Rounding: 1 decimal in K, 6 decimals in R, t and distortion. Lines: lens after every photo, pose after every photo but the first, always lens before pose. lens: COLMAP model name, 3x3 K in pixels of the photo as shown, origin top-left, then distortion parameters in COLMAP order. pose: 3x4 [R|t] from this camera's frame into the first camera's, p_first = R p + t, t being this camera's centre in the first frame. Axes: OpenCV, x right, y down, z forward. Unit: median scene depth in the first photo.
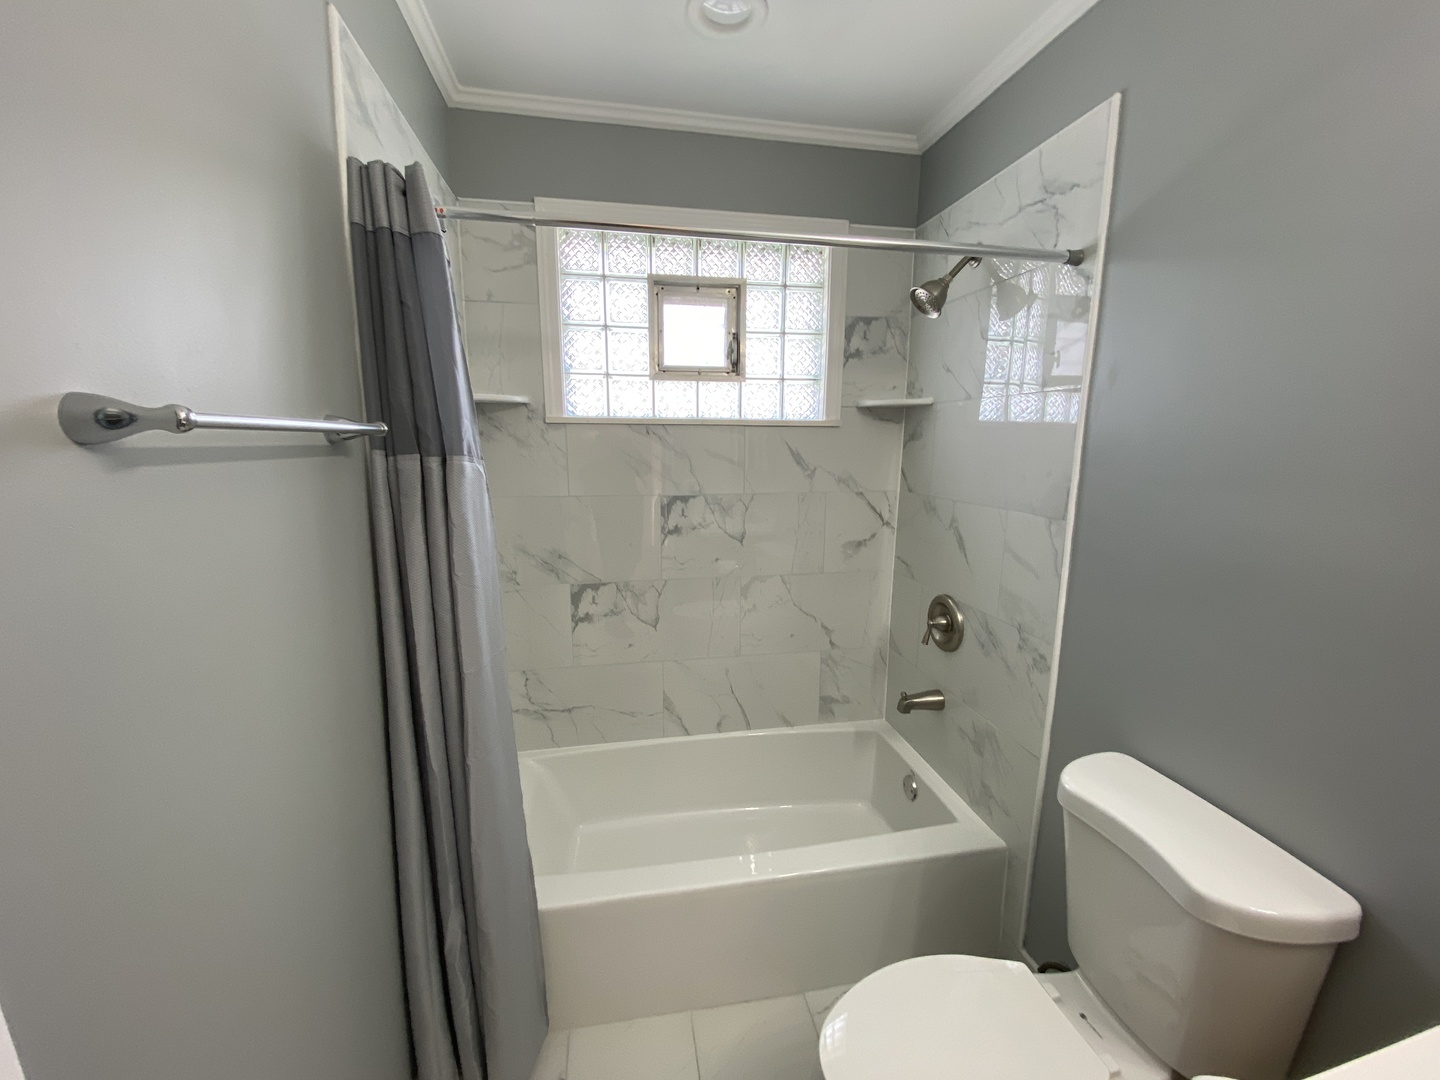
lens RADIAL K [[577.3, 0, 710.3], [0, 577.3, 538.8], [0, 0, 1]] dist [0.029130, -0.022939]
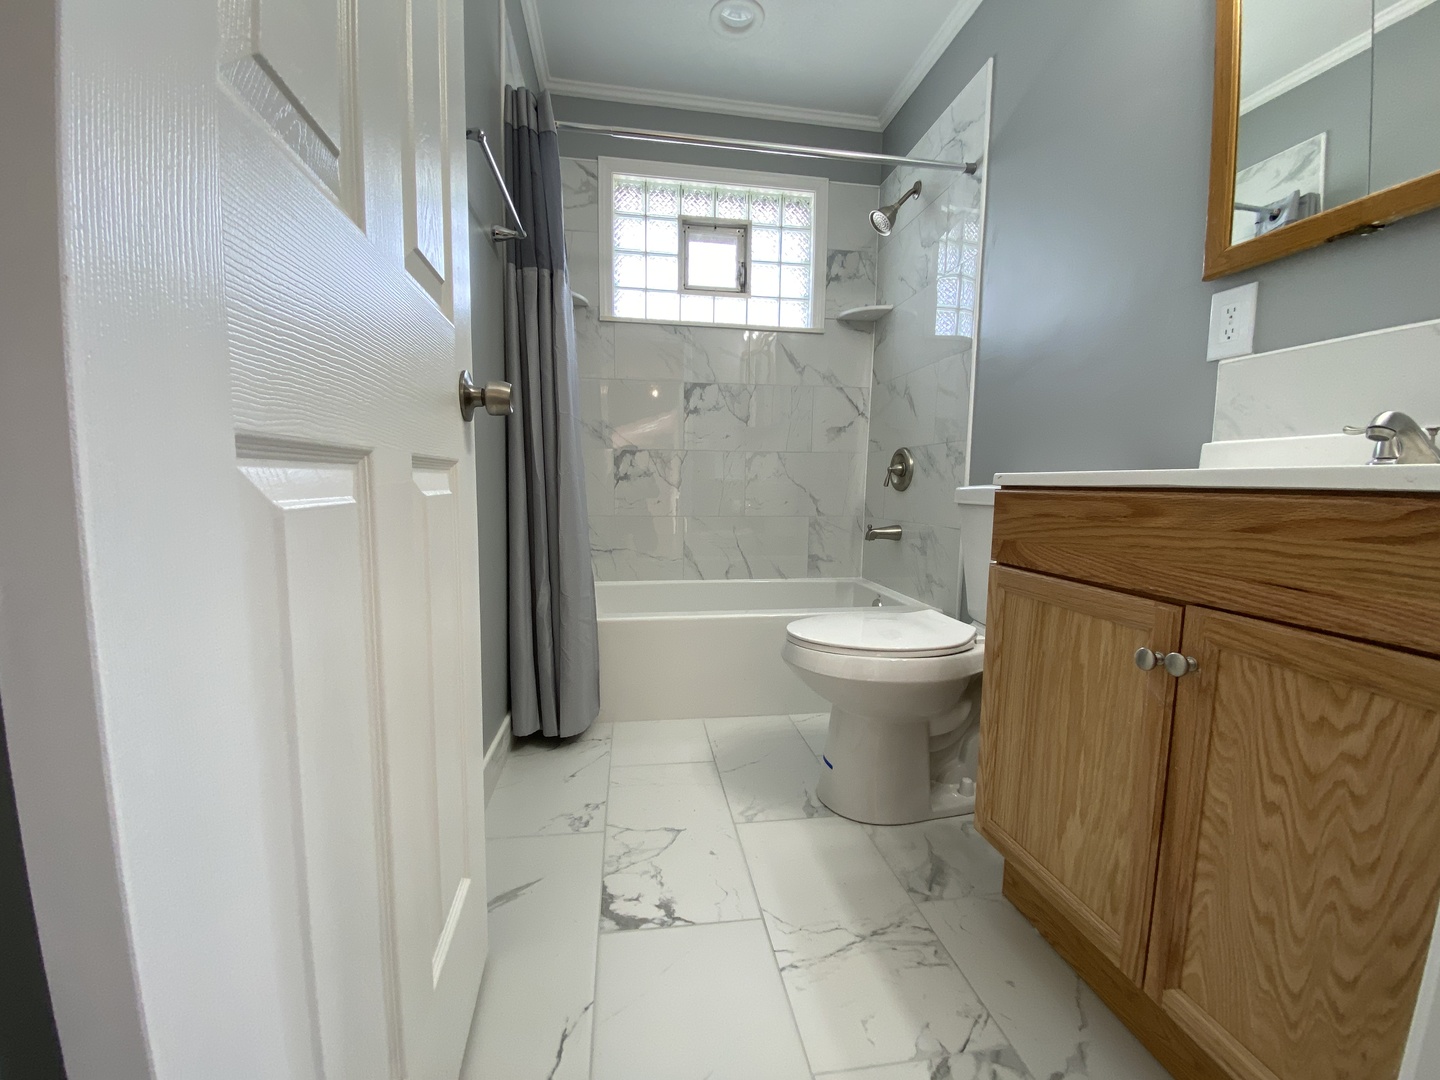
lens RADIAL K [[568.1, 0, 708.2], [0, 568.1, 543.4], [0, 0, 1]] dist [-0.000551, -0.011704]
pose [[0.999536, 0.013526, -0.027288, 0.007570], [-0.015018, 0.998362, -0.055202, 0.358846], [0.026497, 0.055586, 0.998102, -0.253973]]
